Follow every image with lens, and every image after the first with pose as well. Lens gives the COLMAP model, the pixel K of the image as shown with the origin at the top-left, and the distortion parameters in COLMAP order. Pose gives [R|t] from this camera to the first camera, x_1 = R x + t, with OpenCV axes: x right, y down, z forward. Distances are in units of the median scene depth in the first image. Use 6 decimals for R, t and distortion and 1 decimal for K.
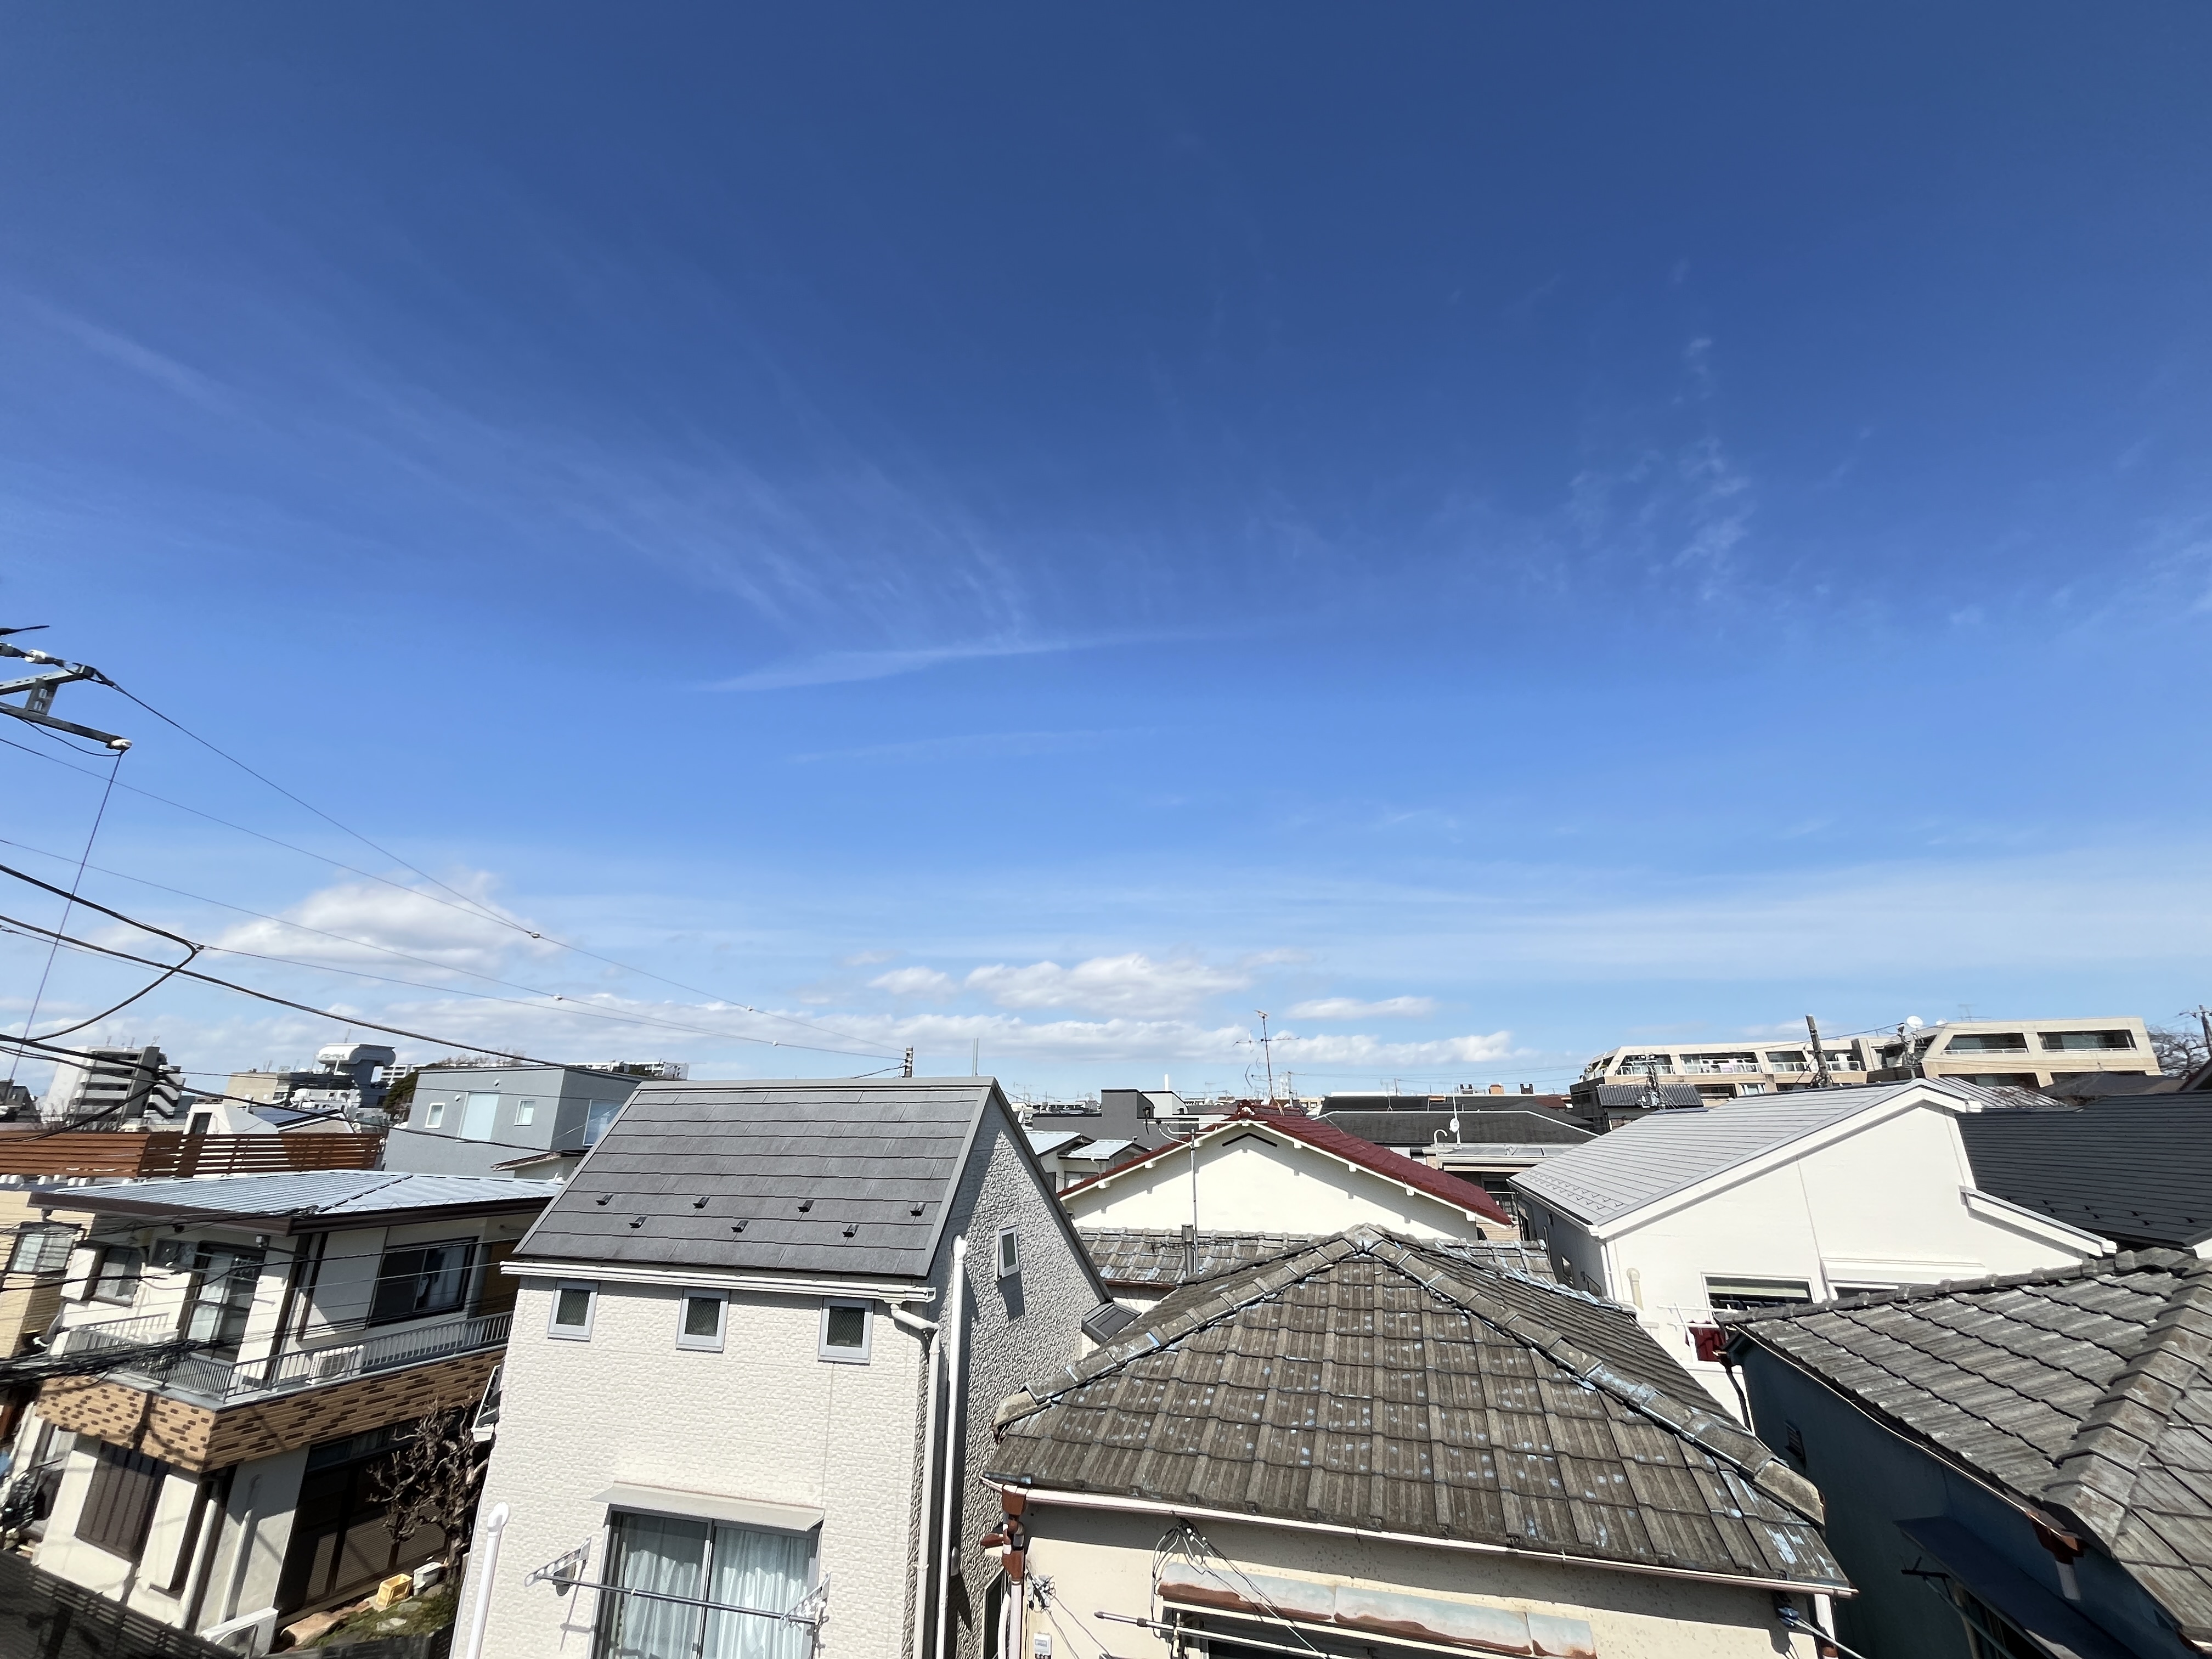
lens RADIAL K [[889.5, 0, 1105.2], [0, 889.5, 827.3], [0, 0, 1]] dist [-0.002470, 0.000281]
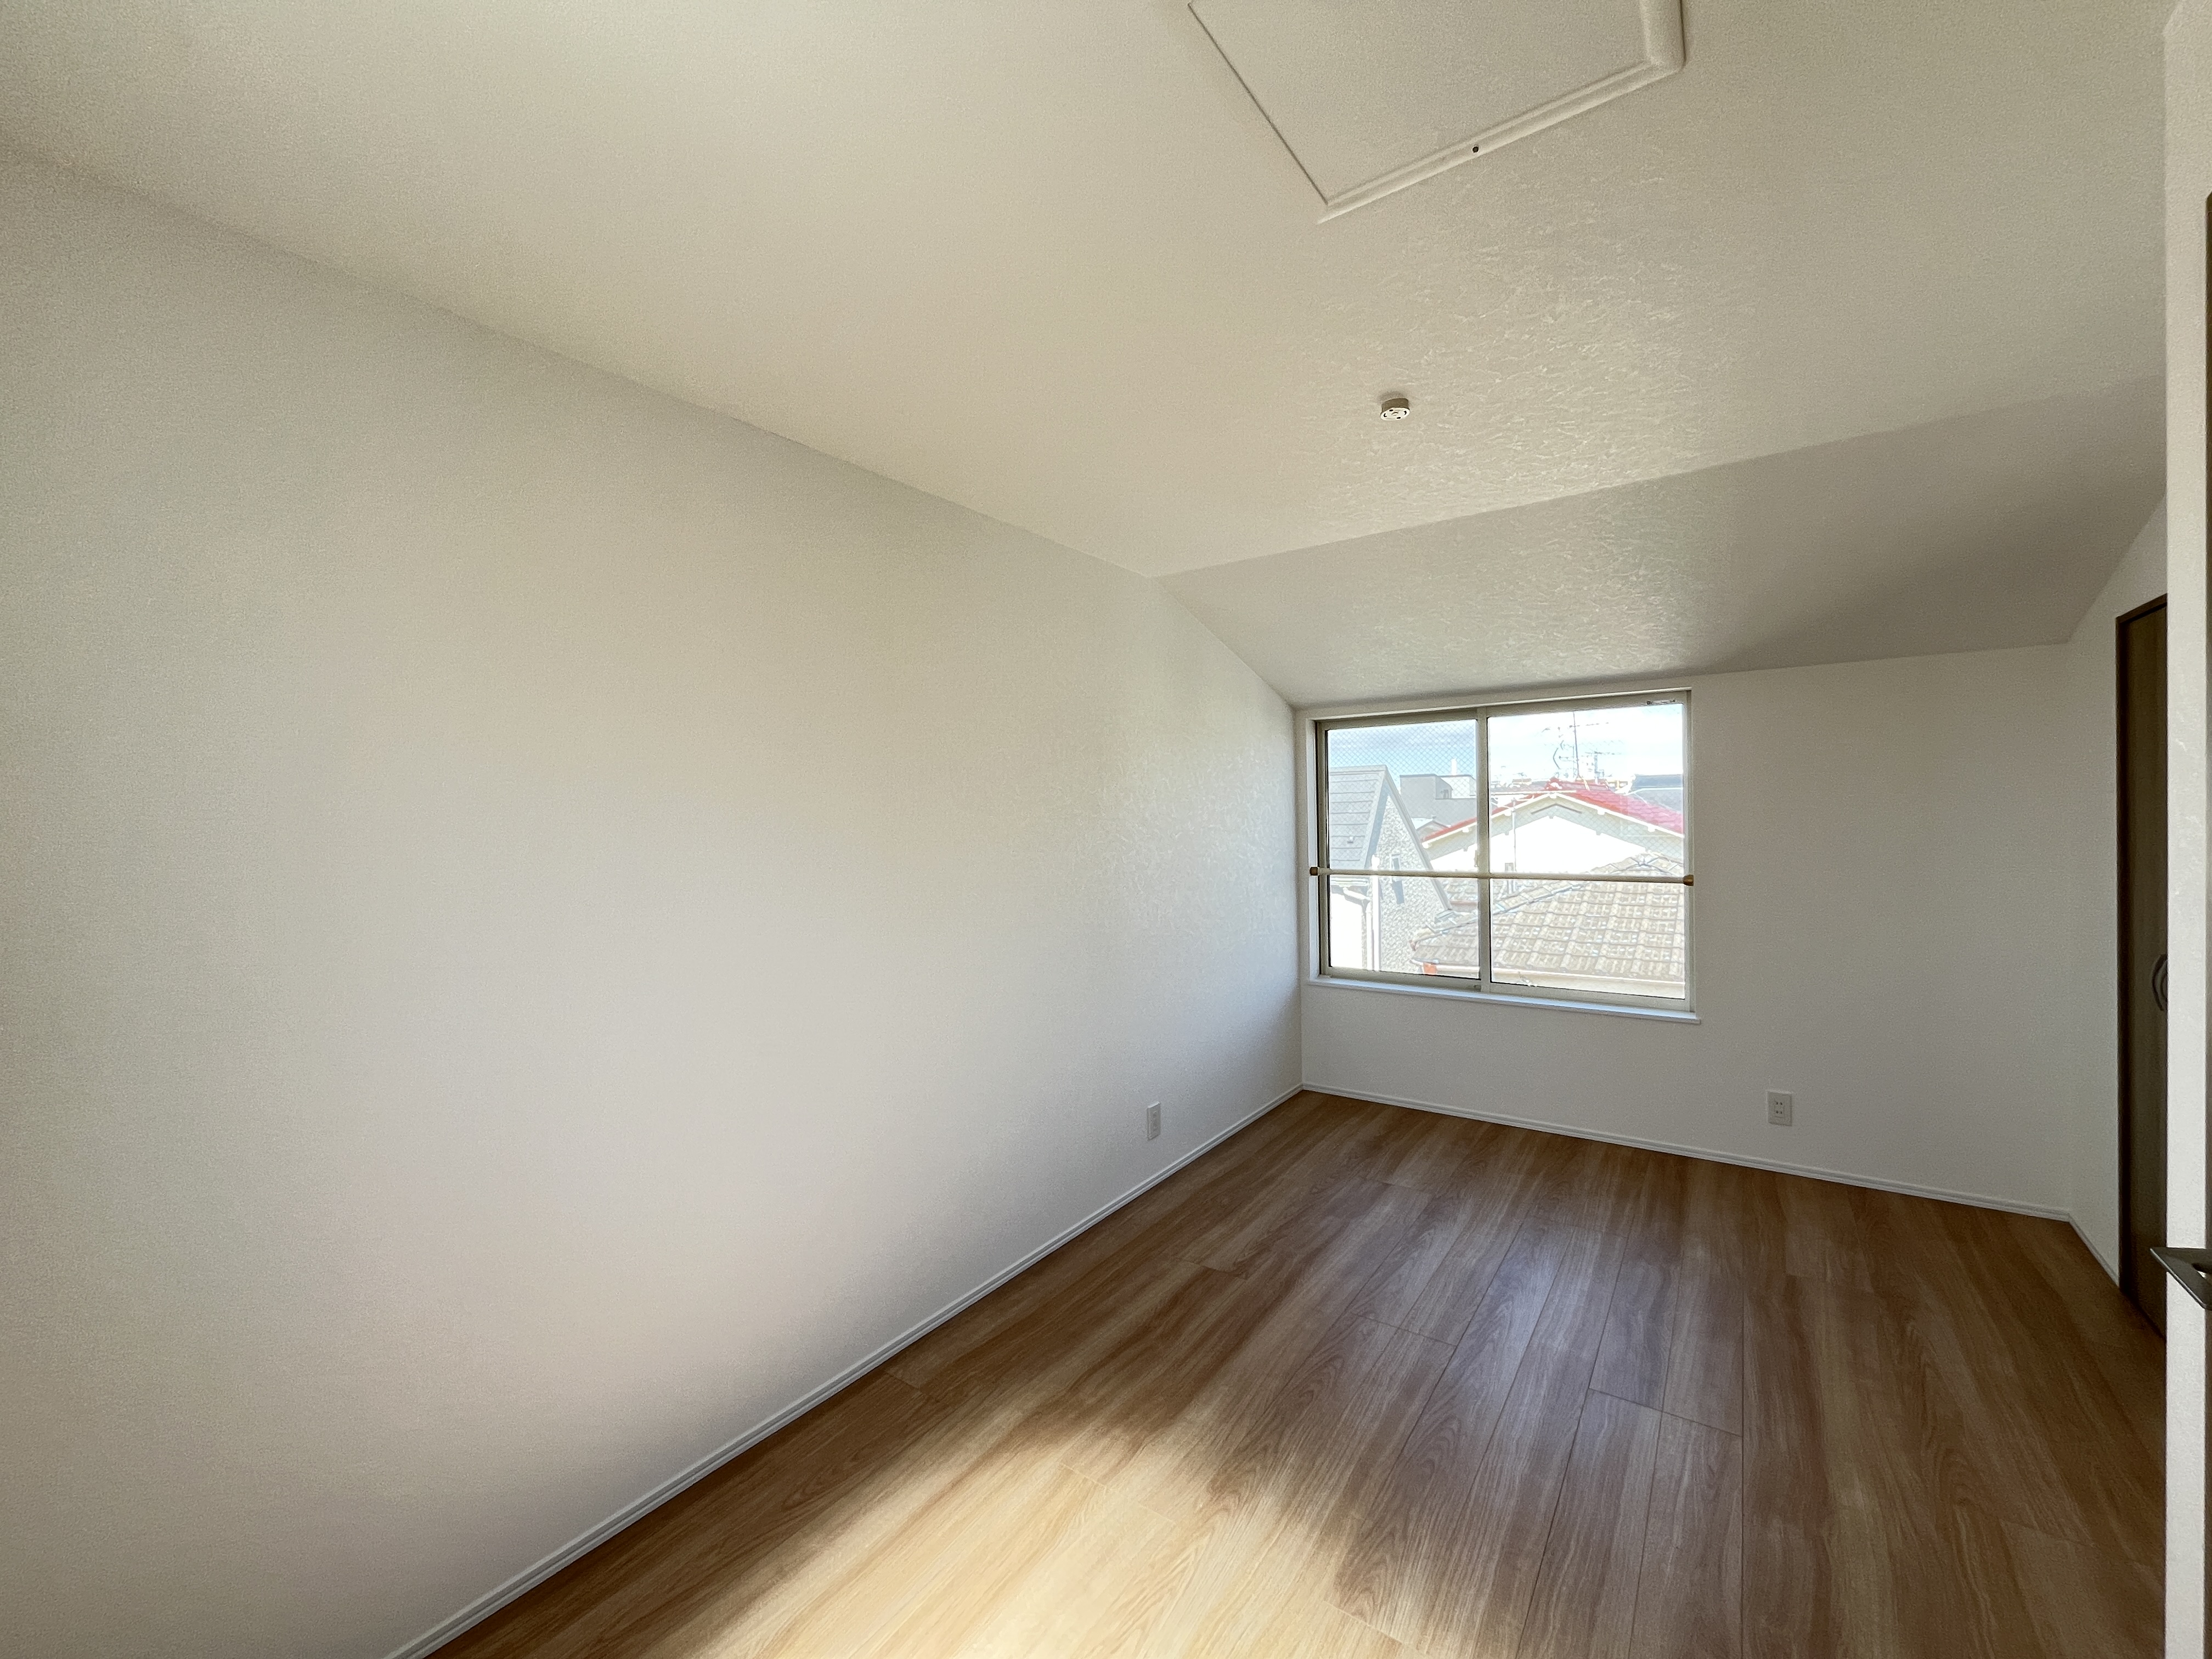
lens RADIAL K [[889.5, 0, 1105.2], [0, 889.5, 827.3], [0, 0, 1]] dist [-0.002470, 0.000281]
pose [[0.952633, -0.015845, -0.303710, -0.159983], [0.115927, 0.942162, 0.314469, -0.216547], [0.281162, -0.334782, 0.899371, -0.765377]]
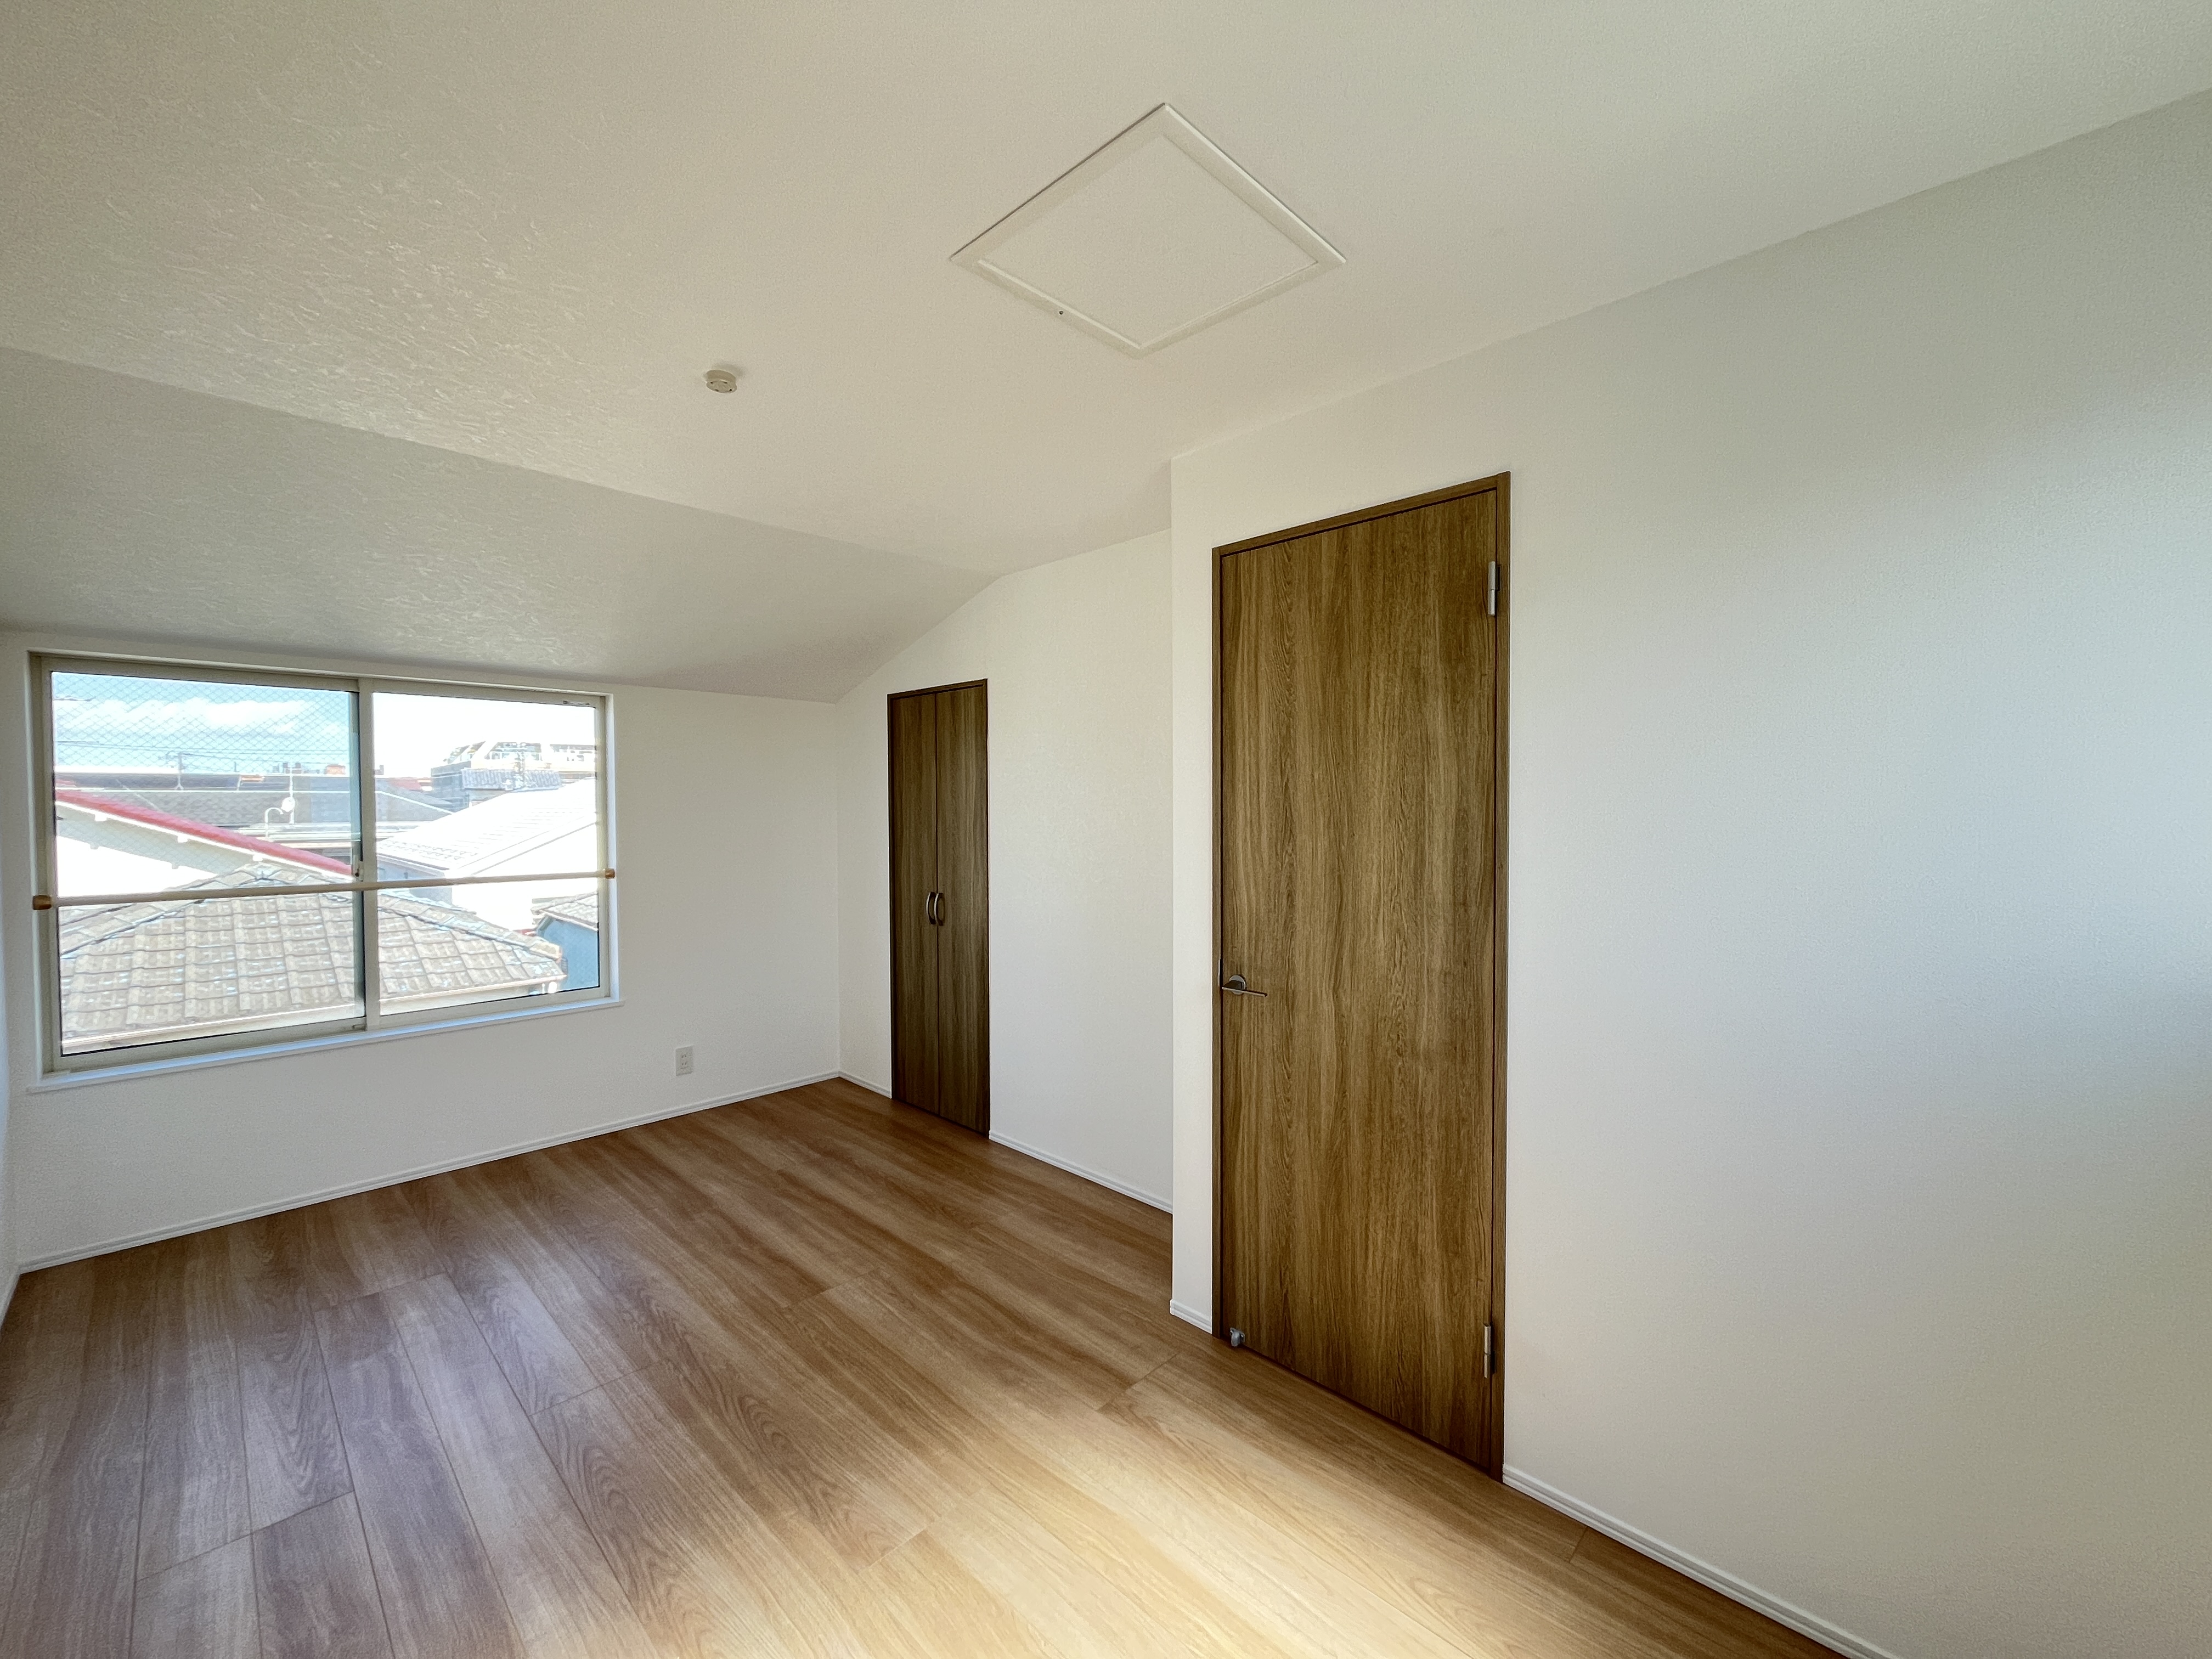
lens RADIAL K [[892.4, 0, 1105.6], [0, 892.4, 826.5], [0, 0, 1]] dist [-0.003954, -0.000674]
pose [[0.439972, -0.024052, 0.897689, -0.402781], [-0.279398, 0.946360, 0.162293, -0.183542], [-0.853441, -0.322217, 0.409652, -0.680663]]
